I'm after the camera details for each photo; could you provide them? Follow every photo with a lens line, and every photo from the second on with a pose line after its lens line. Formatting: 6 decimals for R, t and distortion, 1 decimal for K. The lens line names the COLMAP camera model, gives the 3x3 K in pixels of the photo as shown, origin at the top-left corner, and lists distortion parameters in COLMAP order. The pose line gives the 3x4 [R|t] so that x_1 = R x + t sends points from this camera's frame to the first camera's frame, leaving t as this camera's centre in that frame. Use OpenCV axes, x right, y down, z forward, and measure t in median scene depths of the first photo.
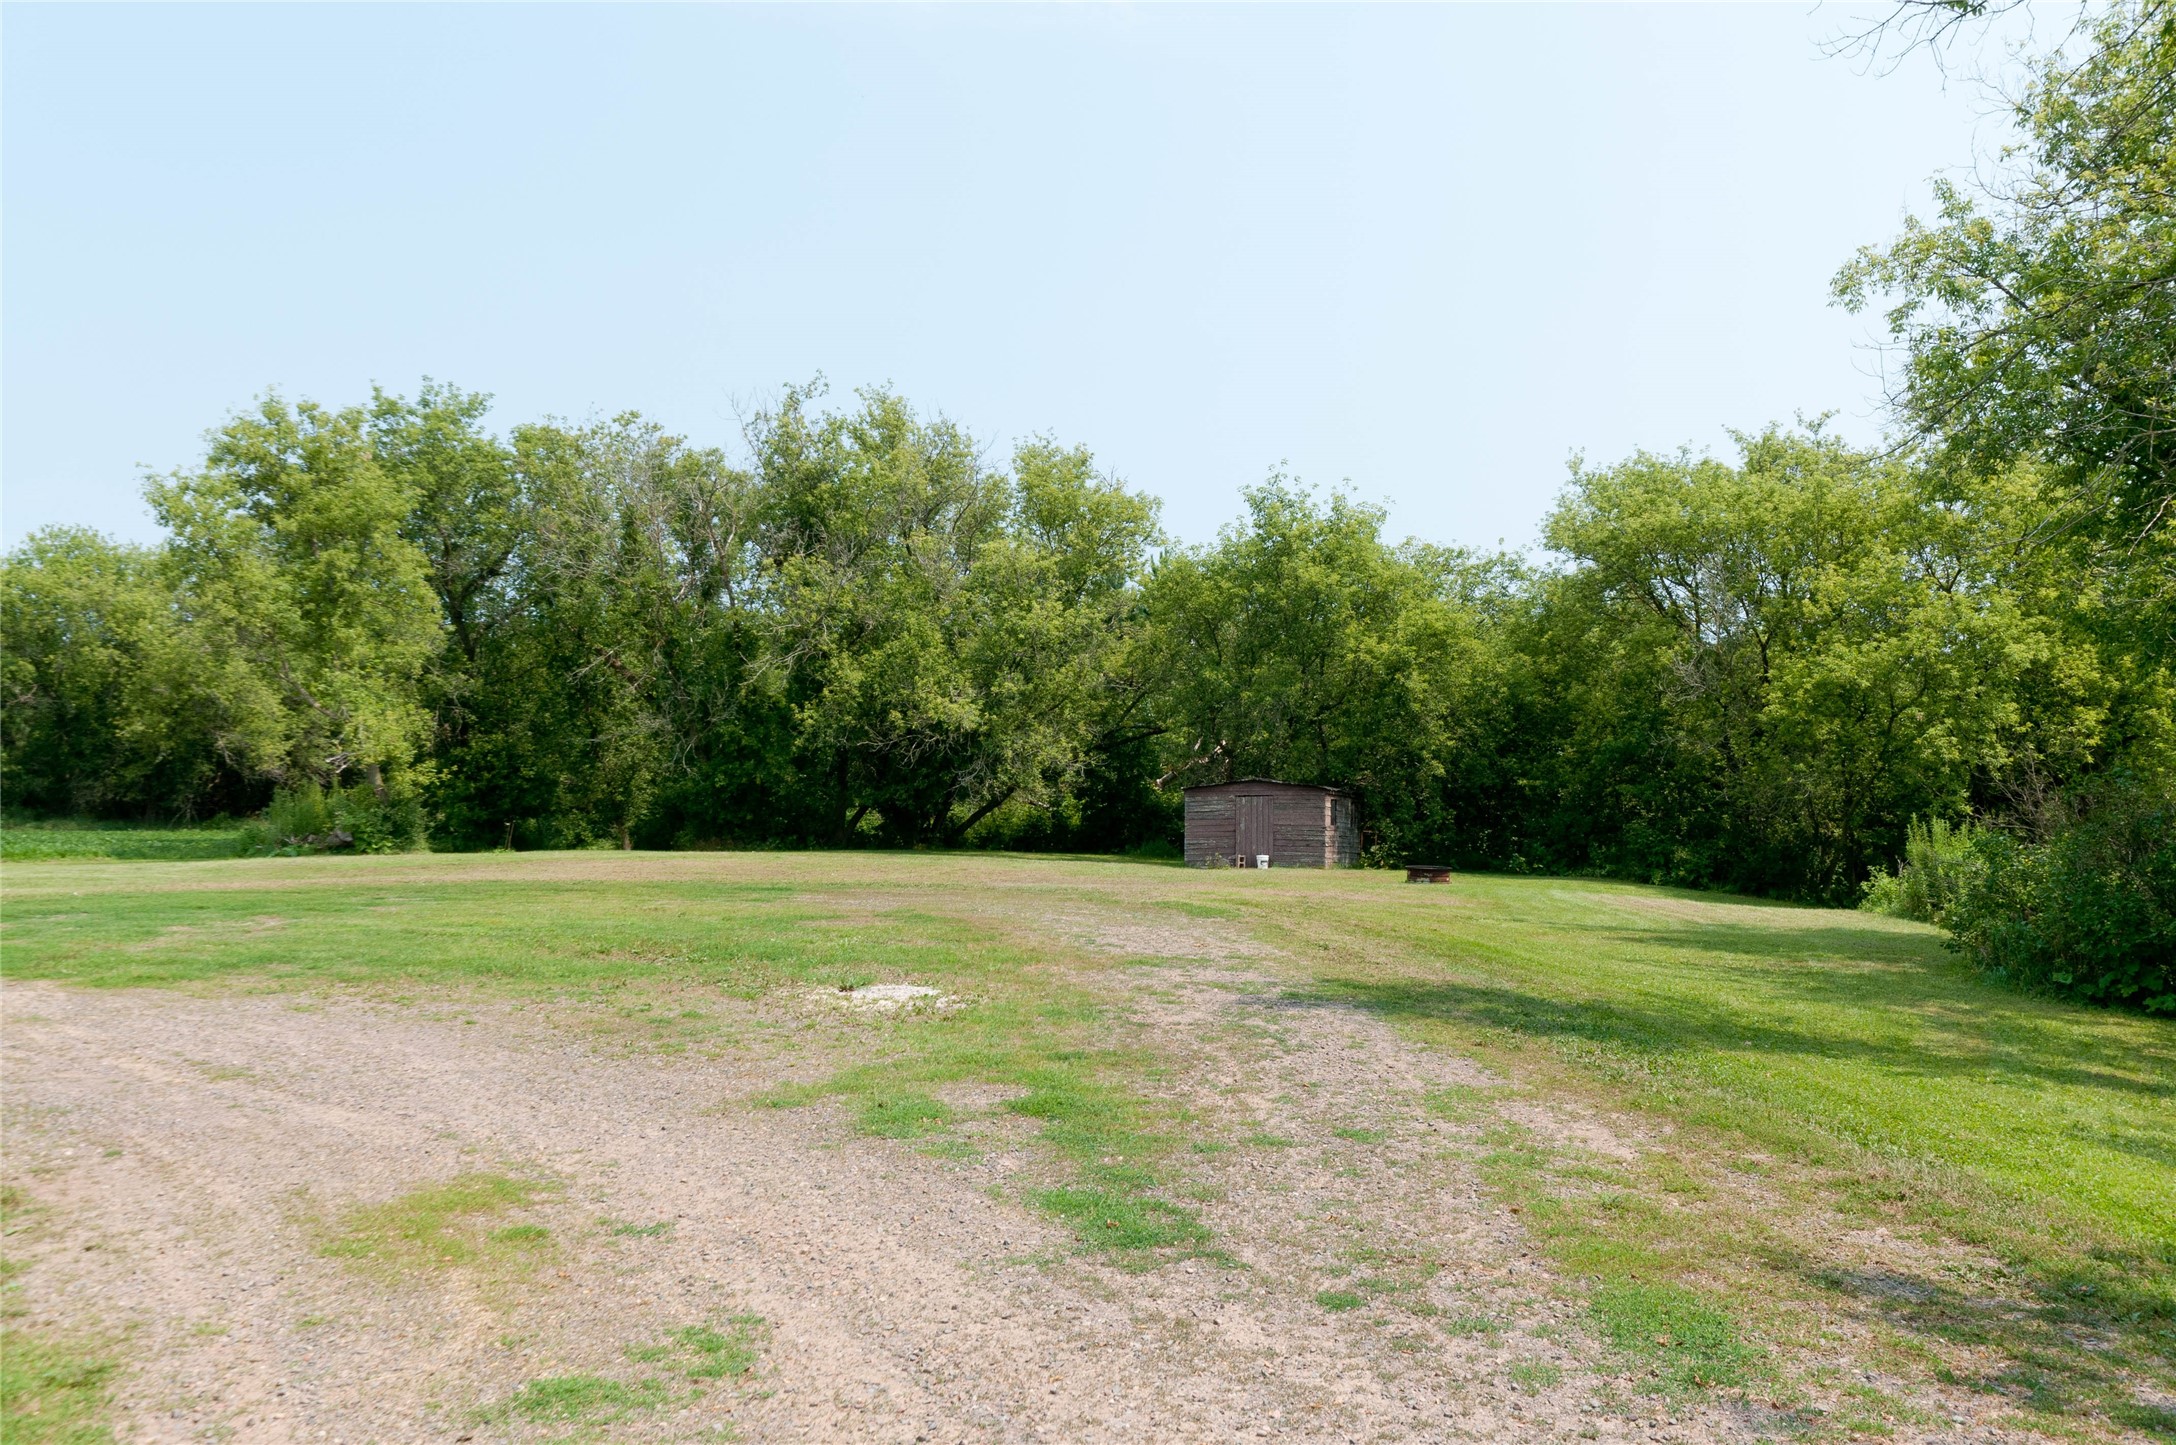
lens RADIAL K [[1882.3, 0, 1090.7], [0, 1882.3, 720.3], [0, 0, 1]] dist [-0.012228, 0.010827]
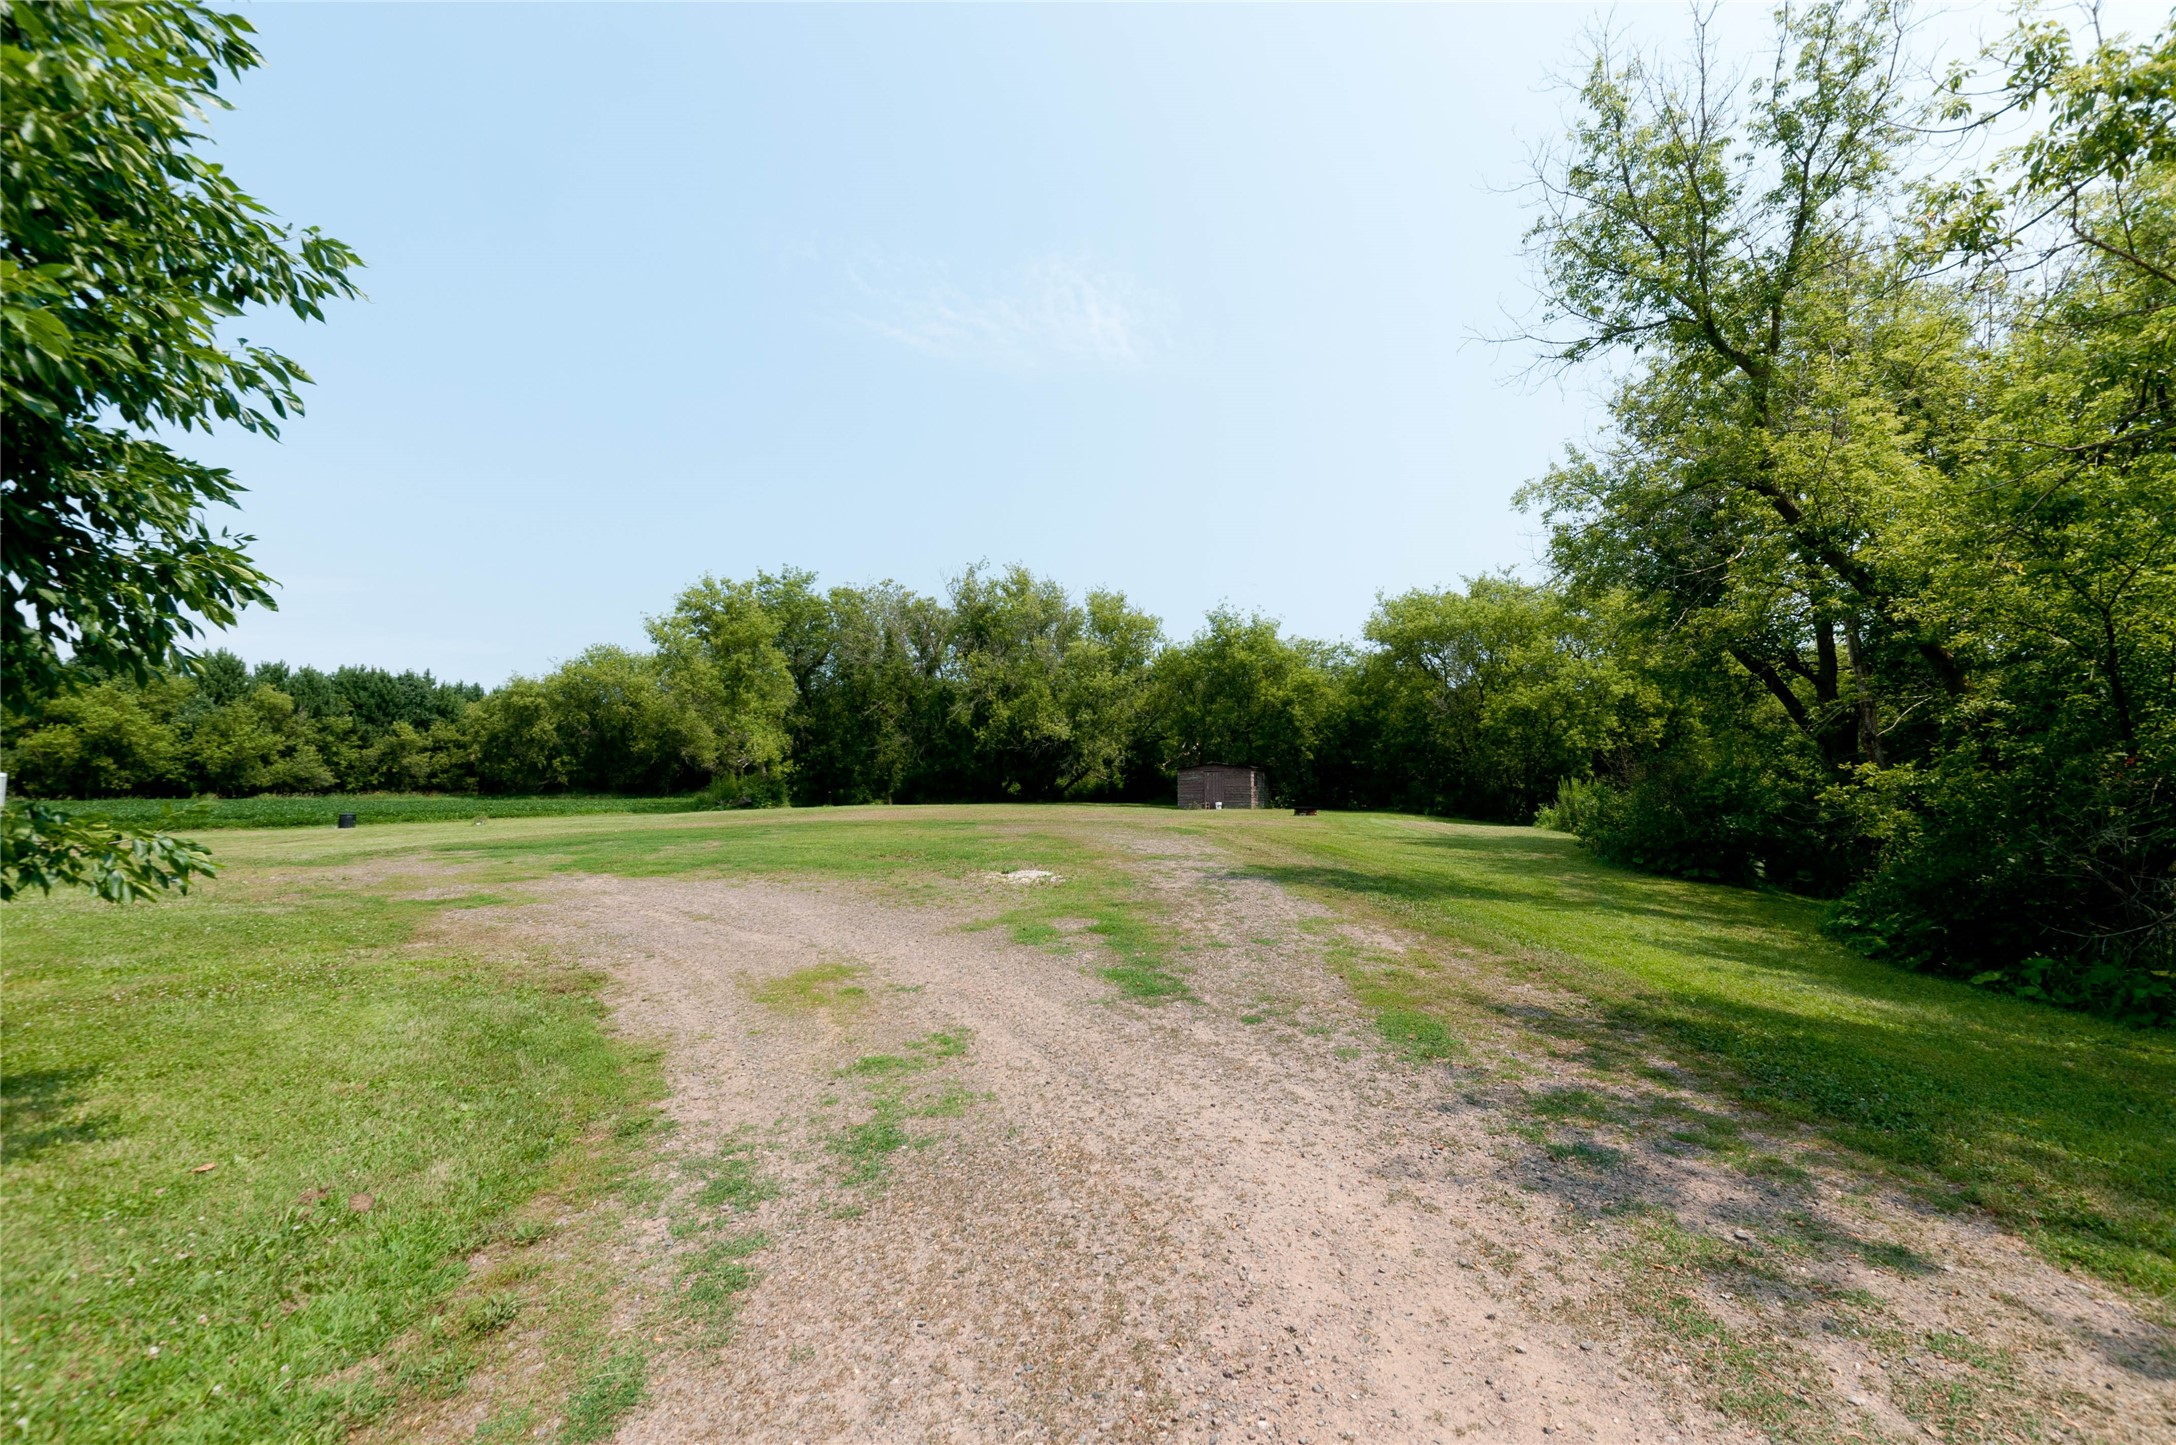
lens RADIAL K [[979.1, 0, 1093.5], [0, 979.1, 731.0], [0, 0, 1]] dist [0.001886, -0.000197]
pose [[0.999232, -0.017263, -0.035177, 0.000500], [0.017158, 0.999847, -0.003269, -0.000359], [0.035228, 0.002663, 0.999376, -0.008521]]
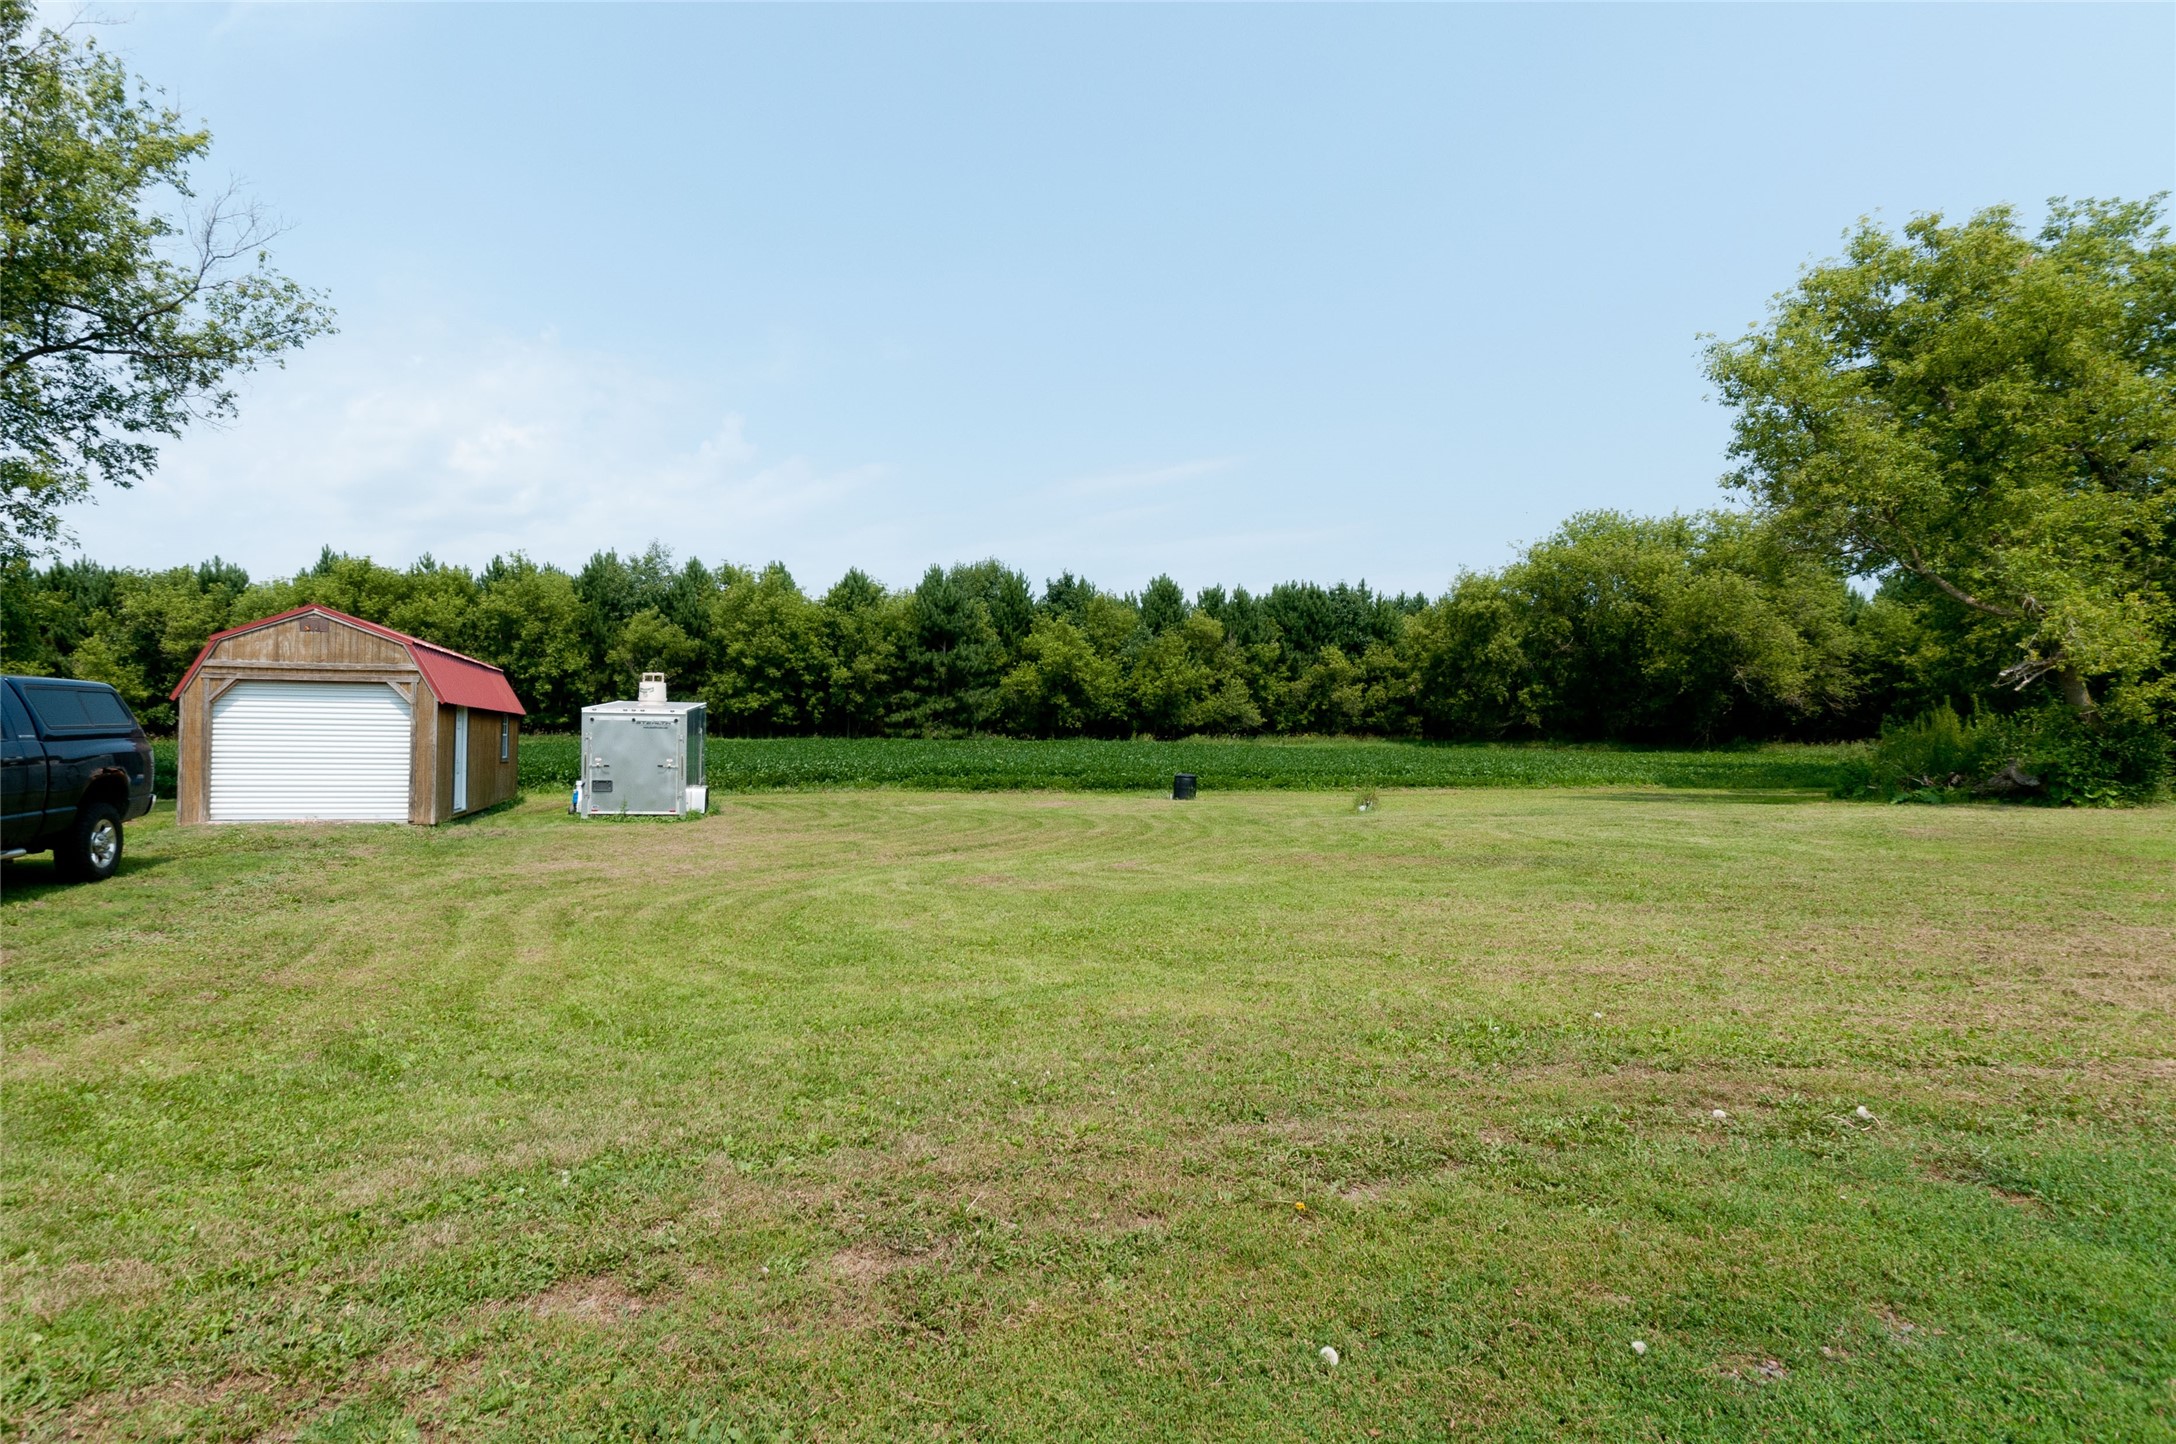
lens RADIAL K [[1080.2, 0, 972.8], [0, 1080.2, 723.4], [0, 0, 1]] dist [0.000095, -0.001258]
pose [[0.528187, -0.007662, -0.849093, -0.254103], [0.043443, 0.998894, 0.018010, 0.015286], [0.848016, -0.046400, 0.527936, 0.433359]]
